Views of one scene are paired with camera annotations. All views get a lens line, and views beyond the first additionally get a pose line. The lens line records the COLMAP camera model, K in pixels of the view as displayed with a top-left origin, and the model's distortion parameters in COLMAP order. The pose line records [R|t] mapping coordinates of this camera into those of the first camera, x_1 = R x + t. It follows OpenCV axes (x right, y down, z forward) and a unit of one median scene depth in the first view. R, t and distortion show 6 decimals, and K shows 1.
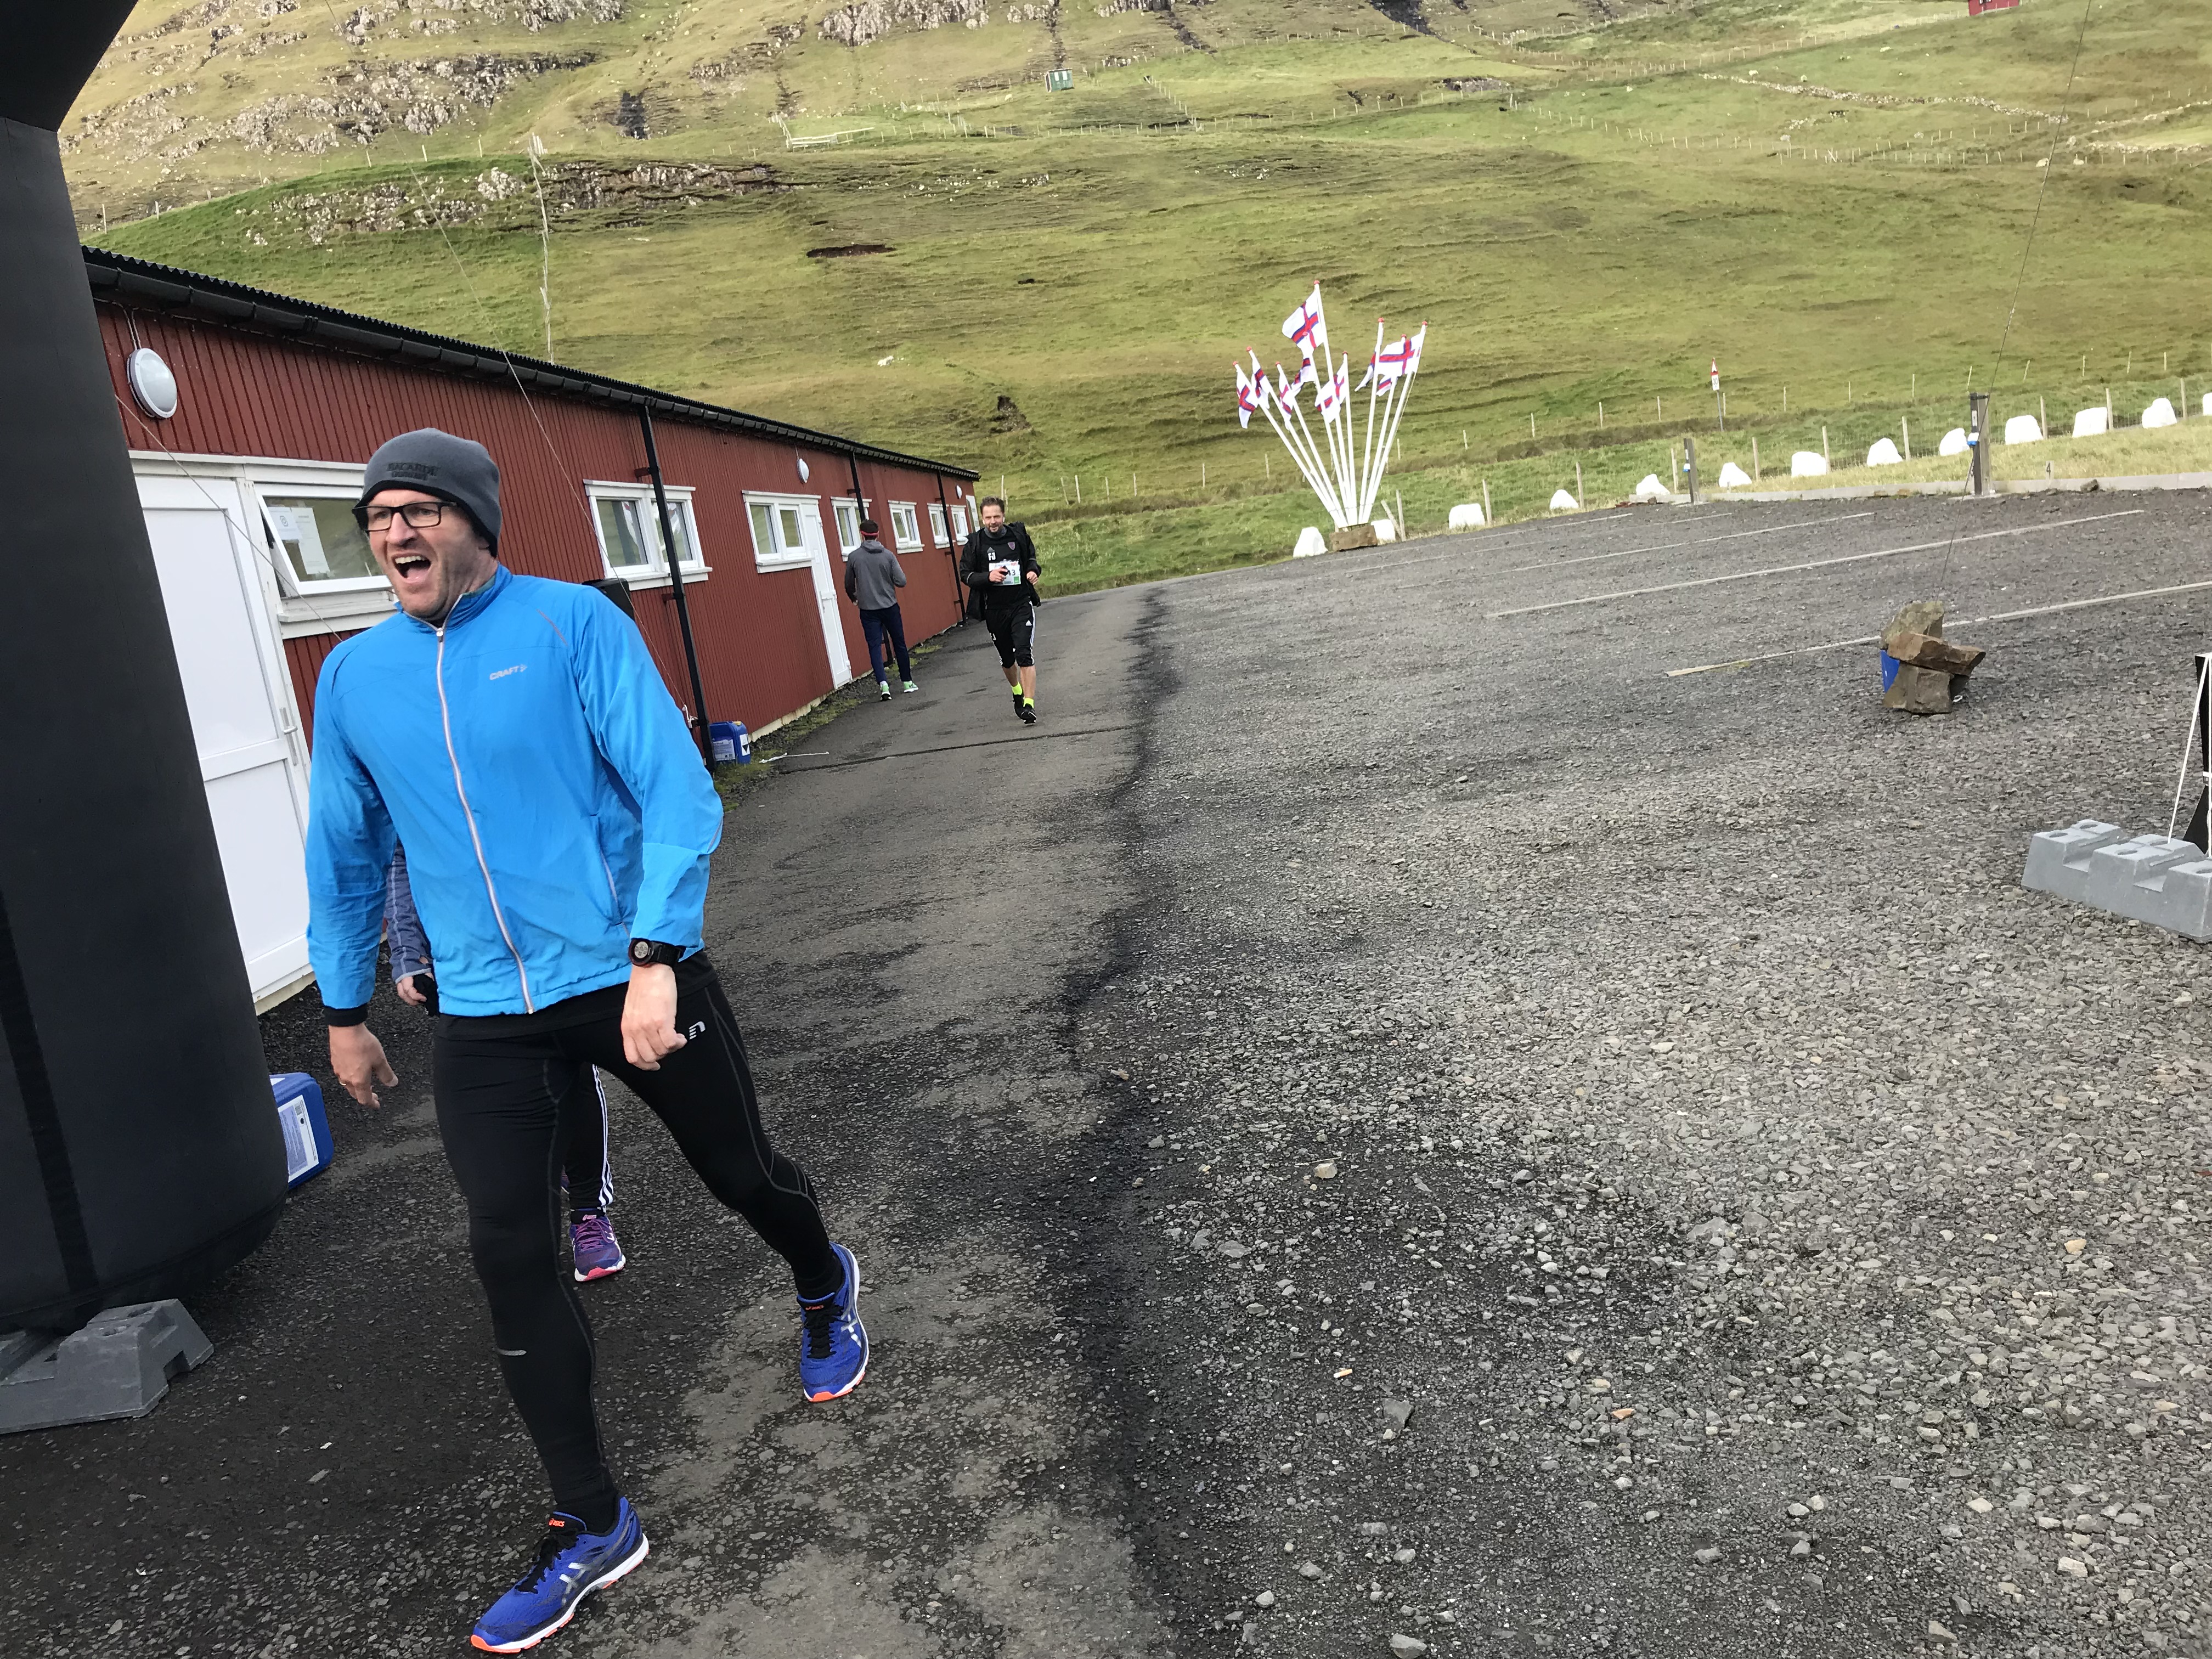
lens RADIAL K [[1885.6, 0, 1114.2], [0, 1885.6, 838.9], [0, 0, 1]] dist [0.094848, -0.142757]
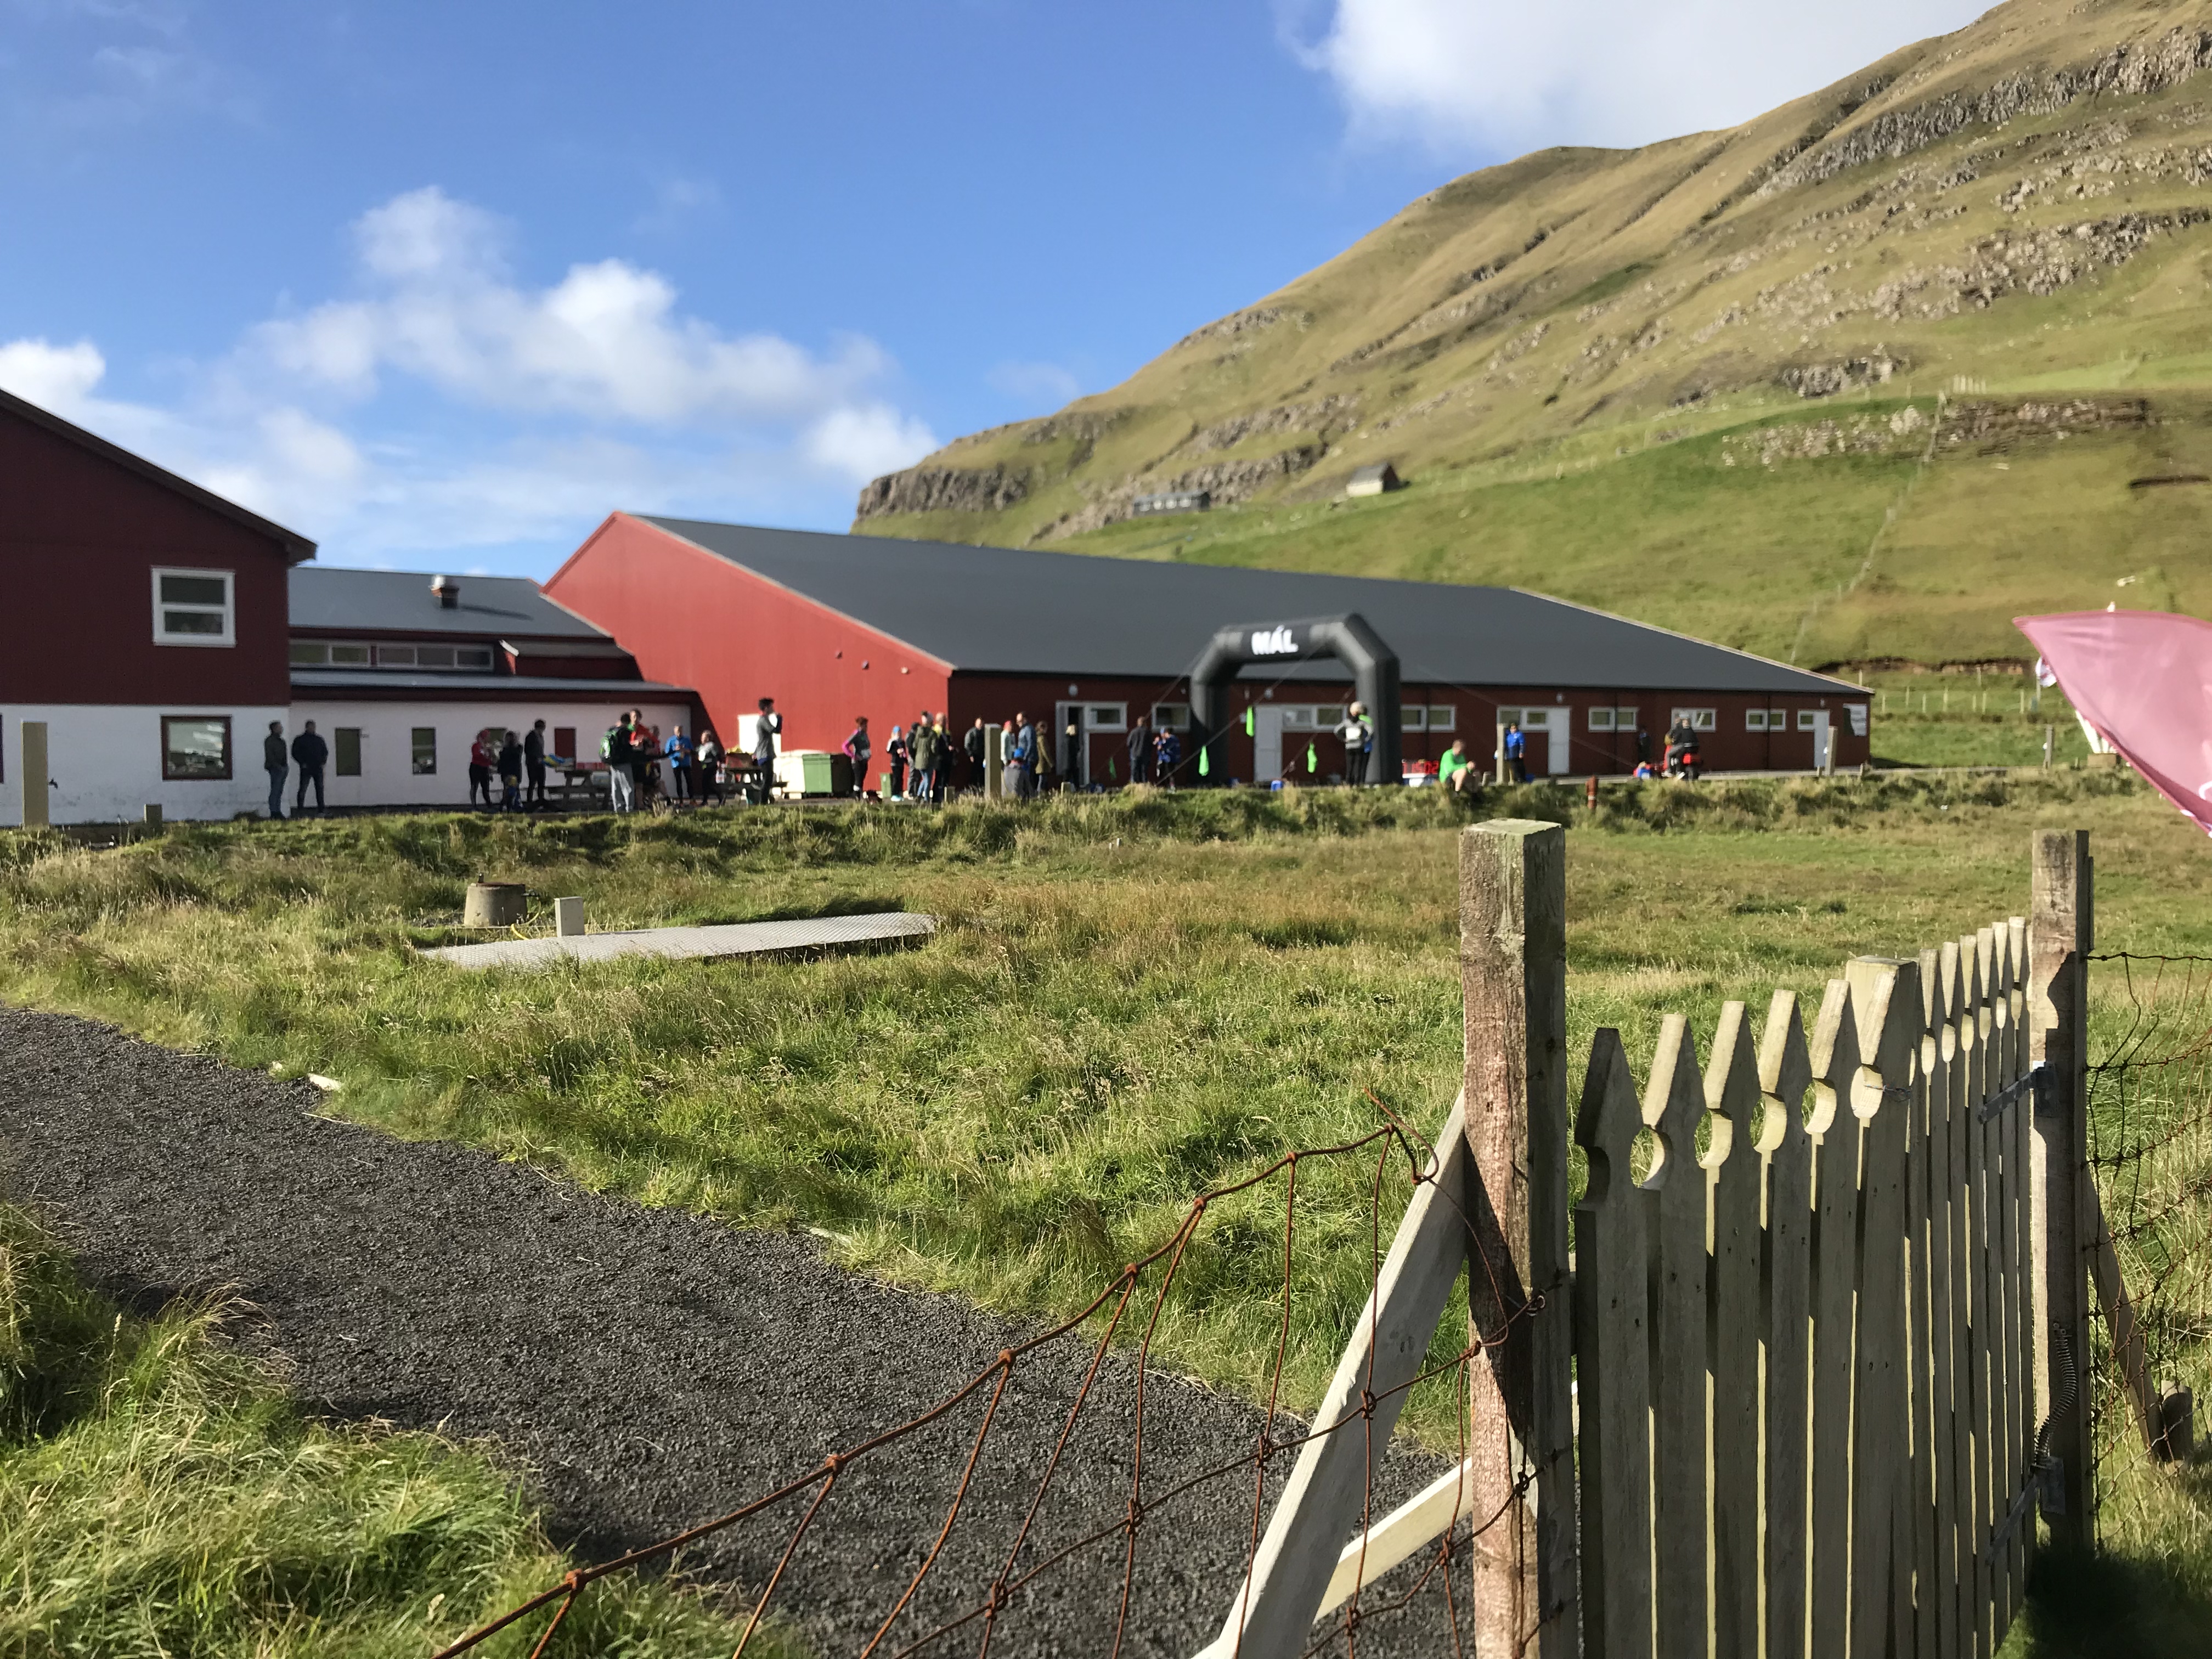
lens RADIAL K [[1785.6, 0, 1106.0], [0, 1785.6, 829.5], [0, 0, 1]] dist [0.049372, -0.114004]
pose [[0.668239, 0.179784, -0.721896, 0.284647], [-0.207171, 0.976947, 0.051530, -0.012407], [0.714519, 0.115121, 0.690080, -0.256674]]
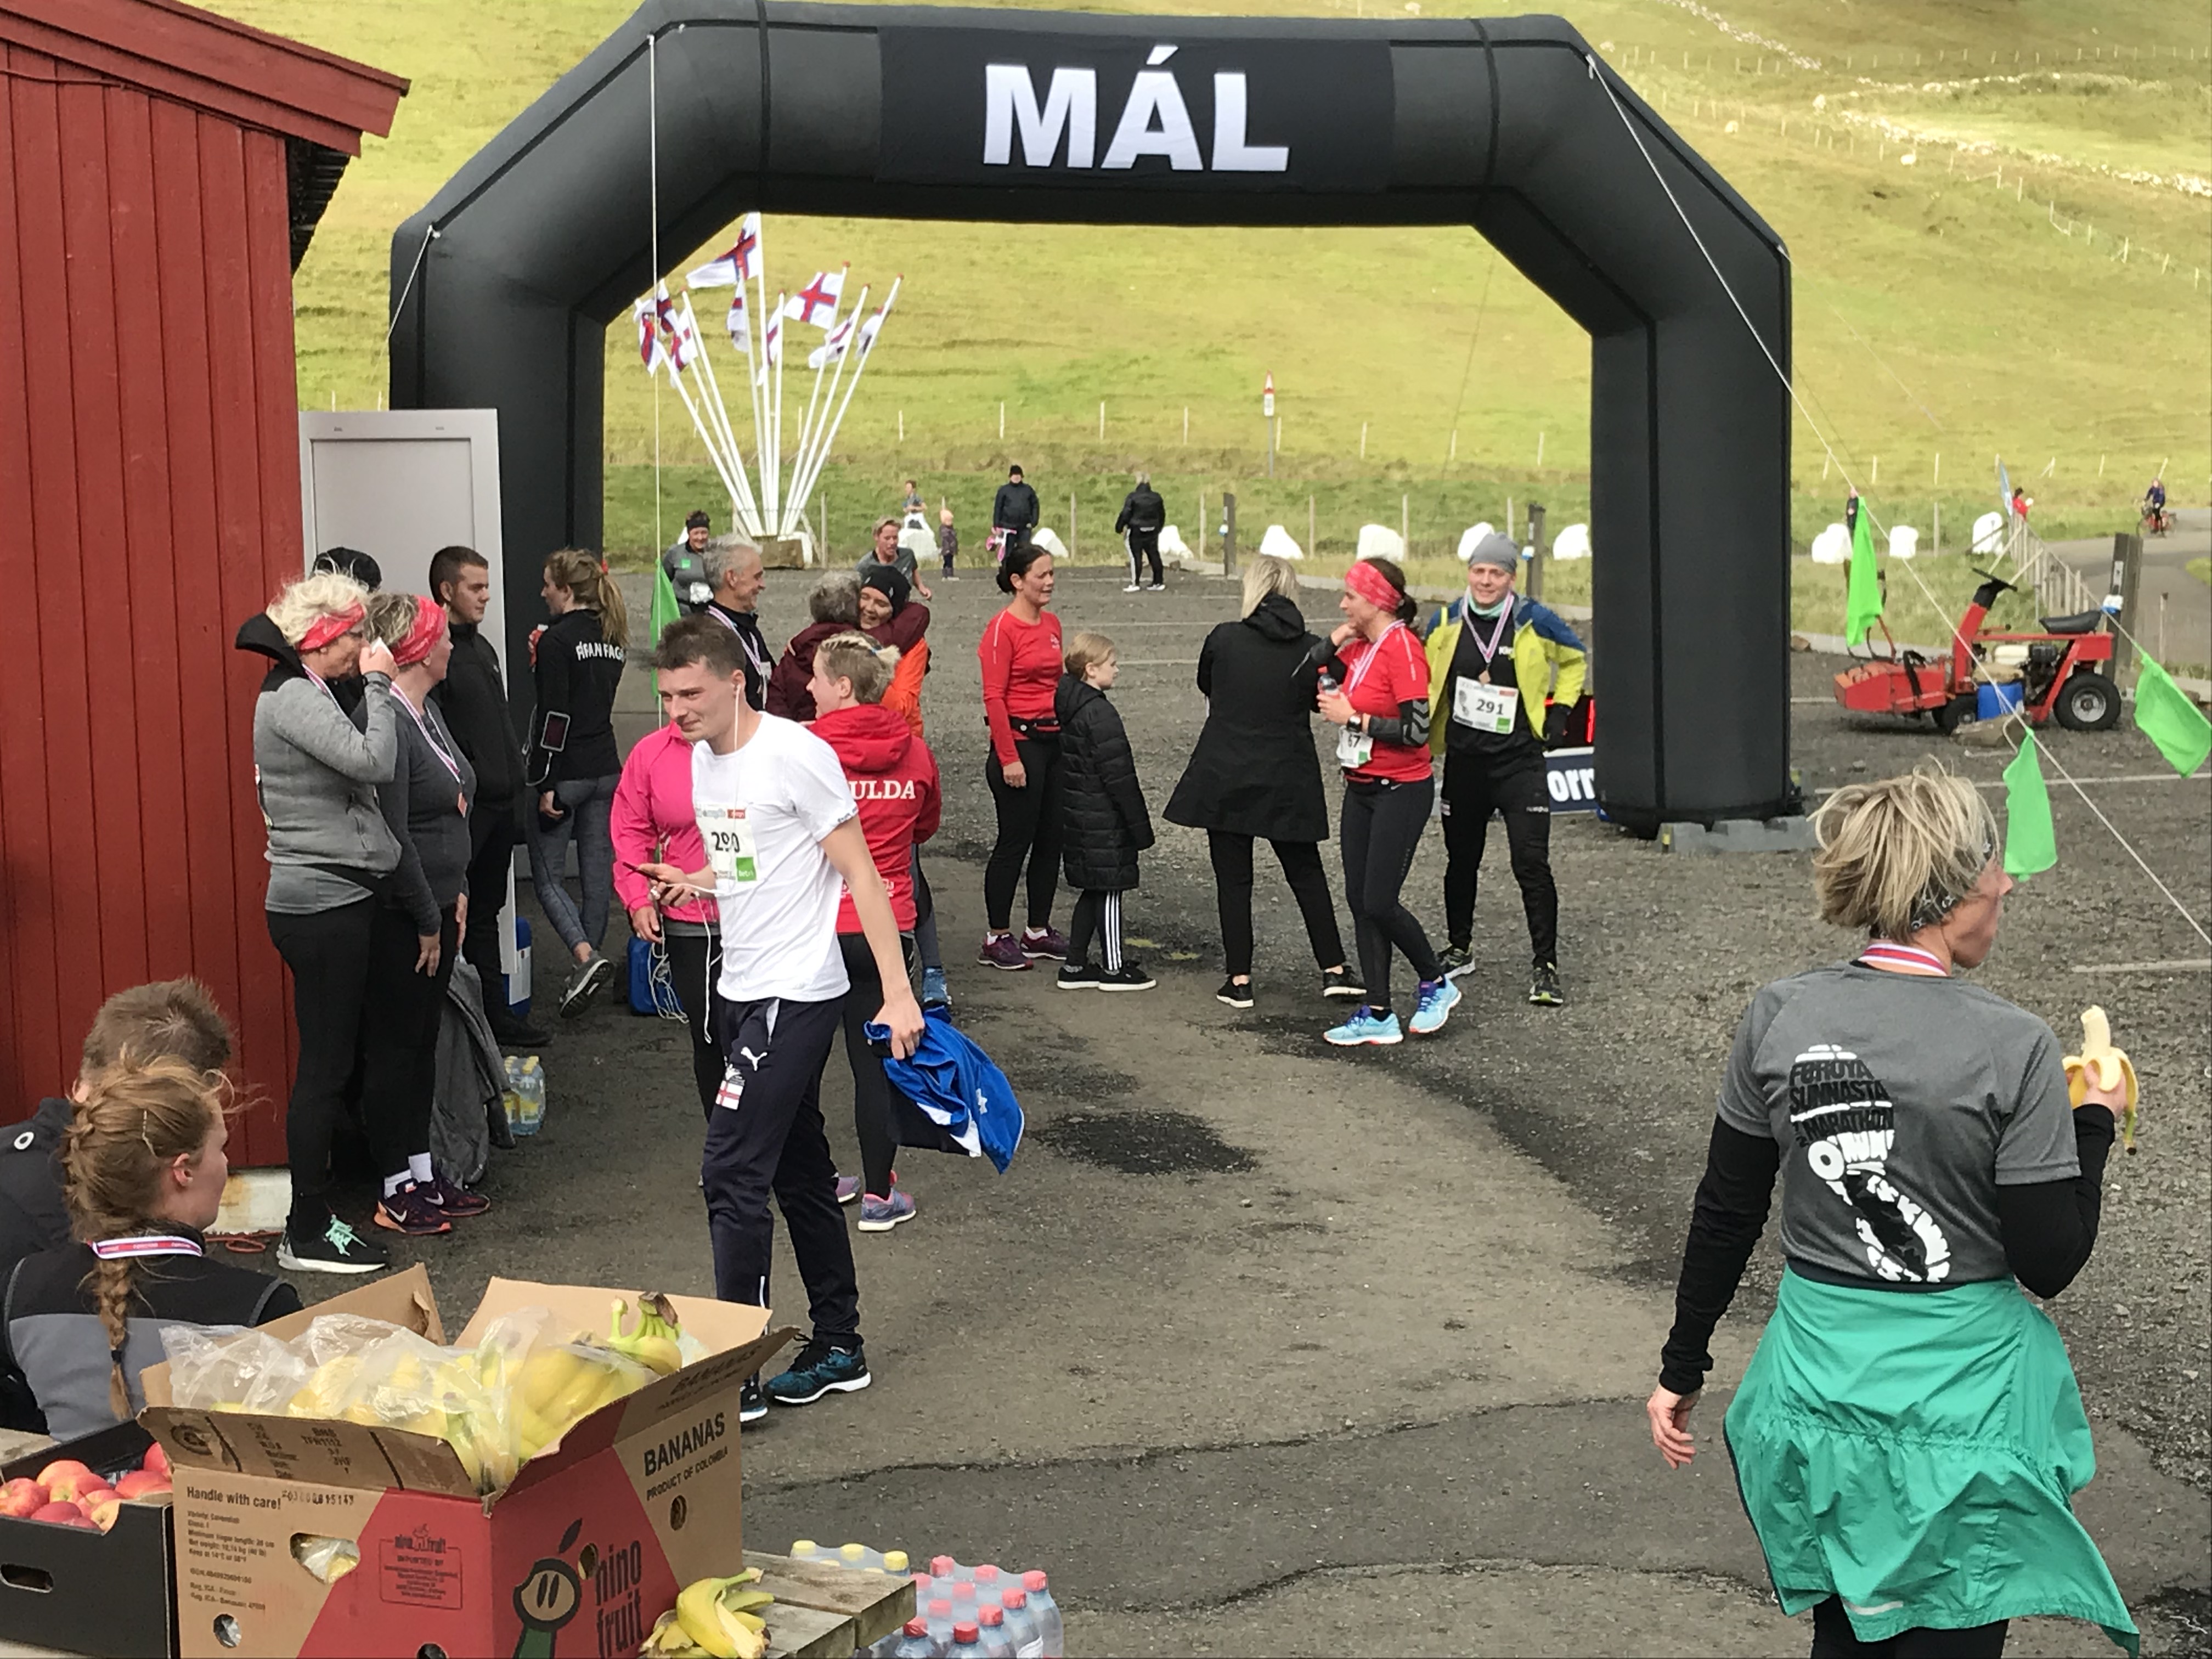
lens RADIAL K [[3353.8, 0, 1106.0], [0, 3353.8, 829.5], [0, 0, 1]] dist [0.243856, 0.009755]
pose [[0.956501, 0.120624, 0.265622, -0.032178], [-0.100768, 0.991081, -0.087206, 0.017061], [-0.273772, 0.056646, 0.960125, -0.100749]]
